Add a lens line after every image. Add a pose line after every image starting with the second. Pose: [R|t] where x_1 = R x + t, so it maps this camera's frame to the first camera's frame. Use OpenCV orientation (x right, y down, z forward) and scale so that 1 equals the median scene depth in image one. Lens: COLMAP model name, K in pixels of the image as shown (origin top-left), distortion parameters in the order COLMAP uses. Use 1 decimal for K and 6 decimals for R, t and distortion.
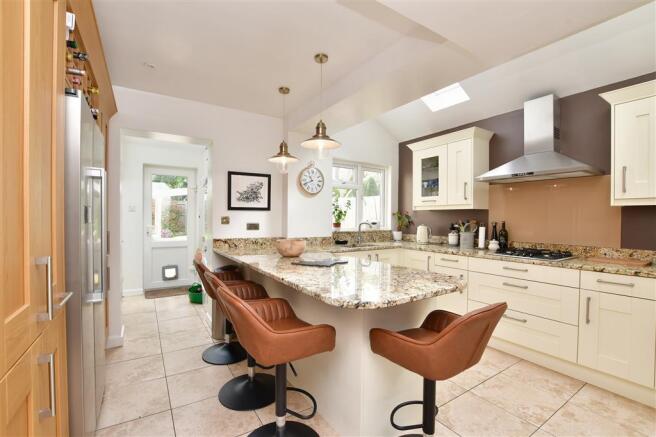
lens RADIAL K [[296.5, 0, 328.7], [0, 296.5, 219.0], [0, 0, 1]] dist [-0.000581, 0.000376]
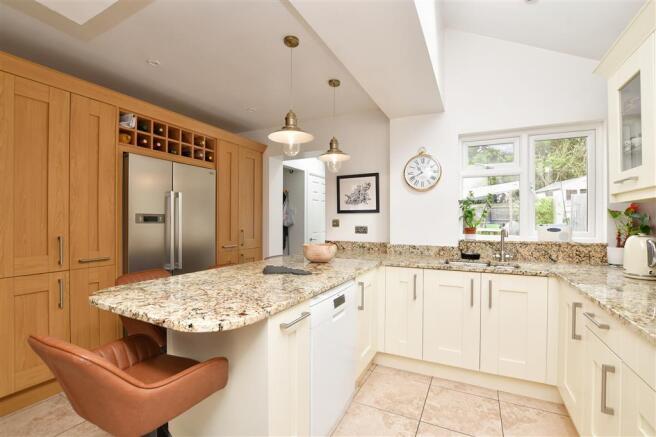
lens RADIAL K [[296.5, 0, 328.4], [0, 296.5, 221.7], [0, 0, 1]] dist [-0.000581, 0.000376]
pose [[0.515315, -0.004754, -0.856988, 0.502983], [-0.006840, 0.999930, -0.009660, 0.008964], [0.856973, 0.010840, 0.515247, 0.405670]]
